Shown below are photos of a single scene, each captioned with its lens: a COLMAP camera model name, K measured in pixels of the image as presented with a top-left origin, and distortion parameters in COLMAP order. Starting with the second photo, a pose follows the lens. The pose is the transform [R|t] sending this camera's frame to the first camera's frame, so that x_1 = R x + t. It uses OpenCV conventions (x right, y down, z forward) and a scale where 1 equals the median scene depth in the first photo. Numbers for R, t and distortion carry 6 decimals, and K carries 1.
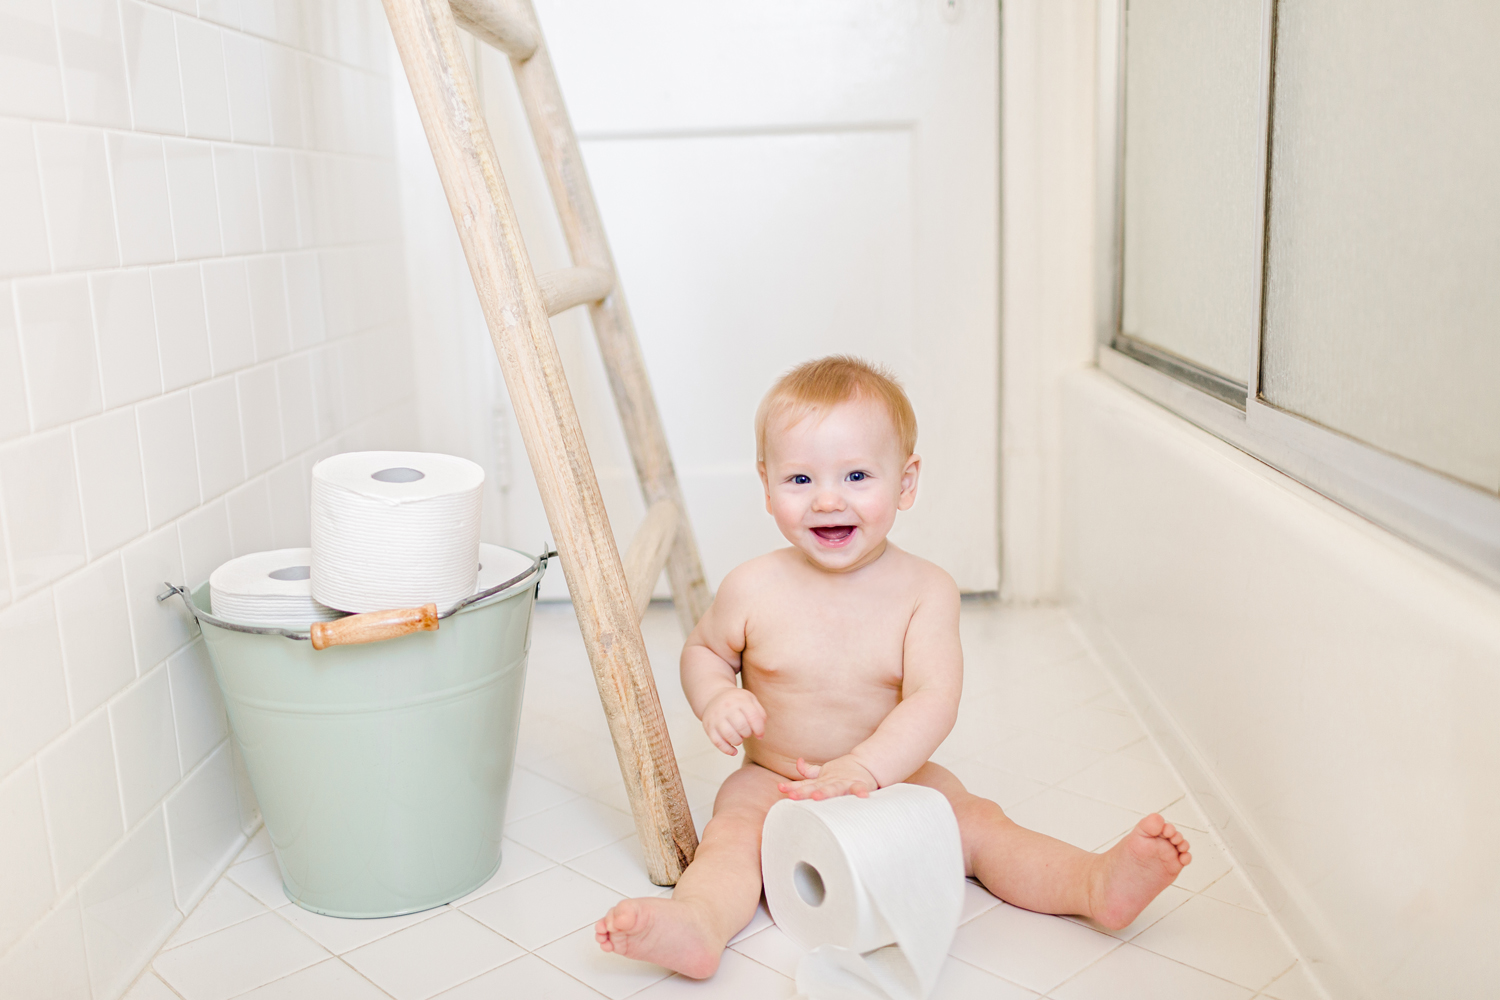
lens RADIAL K [[1421.1, 0, 750.0], [0, 1421.1, 500.0], [0, 0, 1]] dist [0.005063, 0.002604]
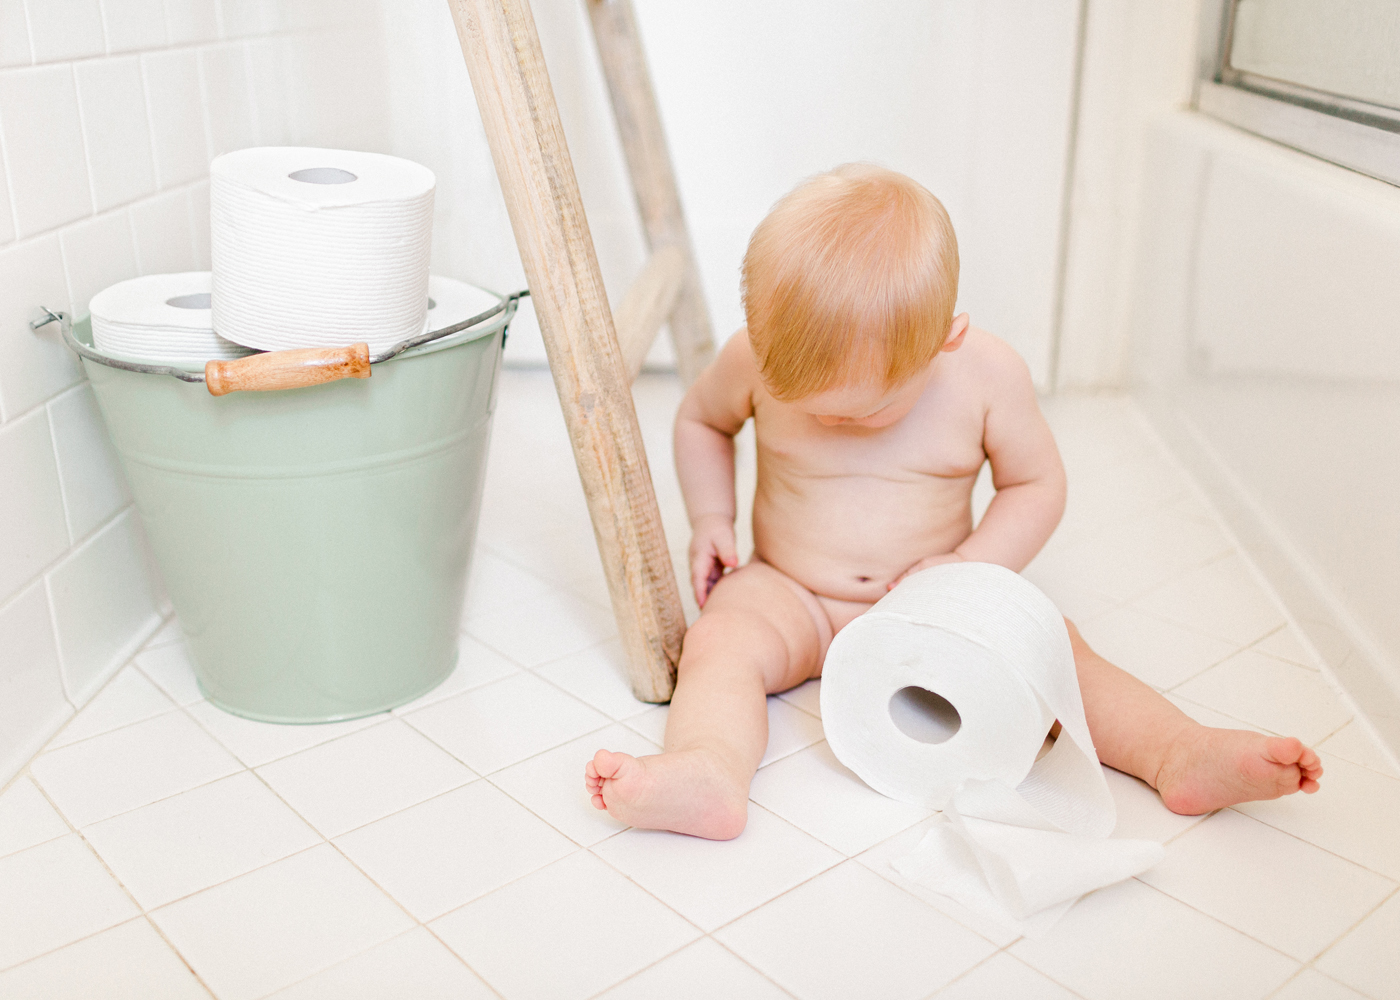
lens RADIAL K [[1427.9, 0, 700.0], [0, 1427.9, 500.0], [0, 0, 1]] dist [-0.000720, -0.001704]
pose [[0.998298, 0.045266, -0.036767, -0.006521], [-0.039257, 0.987860, 0.150308, 0.030516], [0.043125, -0.148608, 0.987955, 0.207624]]
